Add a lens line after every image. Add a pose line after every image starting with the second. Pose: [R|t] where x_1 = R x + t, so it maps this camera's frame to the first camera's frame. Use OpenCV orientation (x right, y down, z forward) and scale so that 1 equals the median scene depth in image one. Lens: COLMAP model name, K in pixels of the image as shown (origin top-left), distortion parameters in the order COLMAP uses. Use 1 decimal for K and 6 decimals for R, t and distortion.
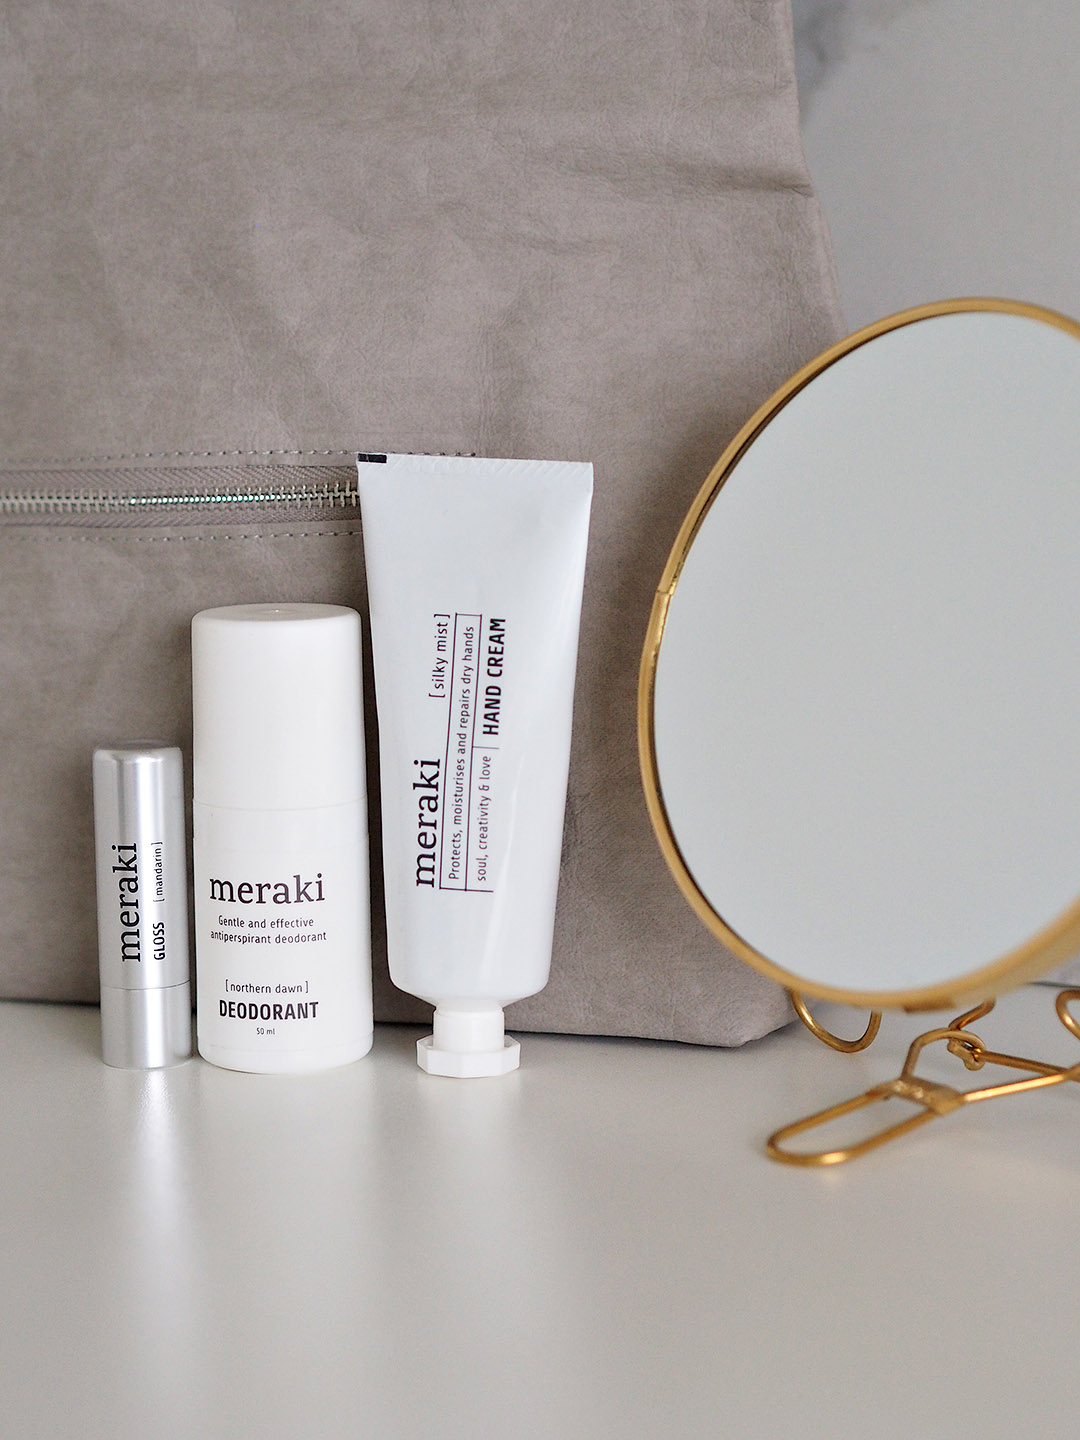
lens RADIAL K [[4040.4, 0, 500.3], [0, 4040.4, 745.2], [0, 0, 1]] dist [0.218530, 0.000000]
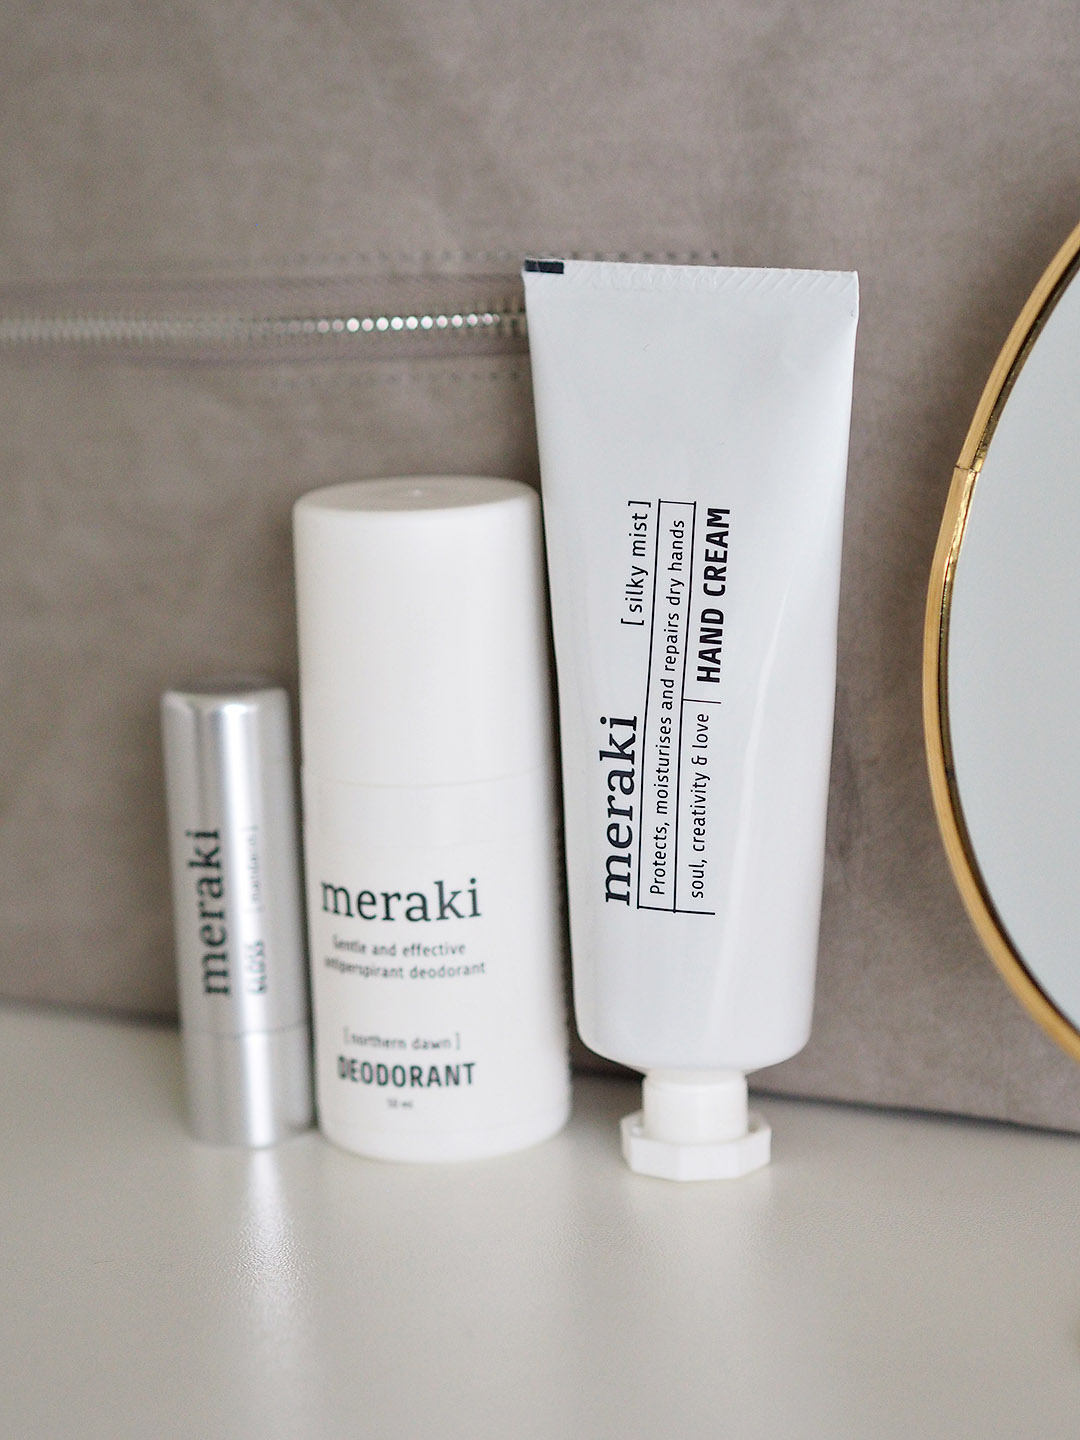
lens RADIAL K [[4040.4, 0, 550.0], [0, 4040.4, 739.0], [0, 0, 1]] dist [0.218530, 0.000000]
pose [[0.985627, 0.007373, -0.168776, 0.081602], [0.003821, 0.997819, 0.065906, -0.035996], [0.168894, -0.065604, 0.983449, 0.323028]]
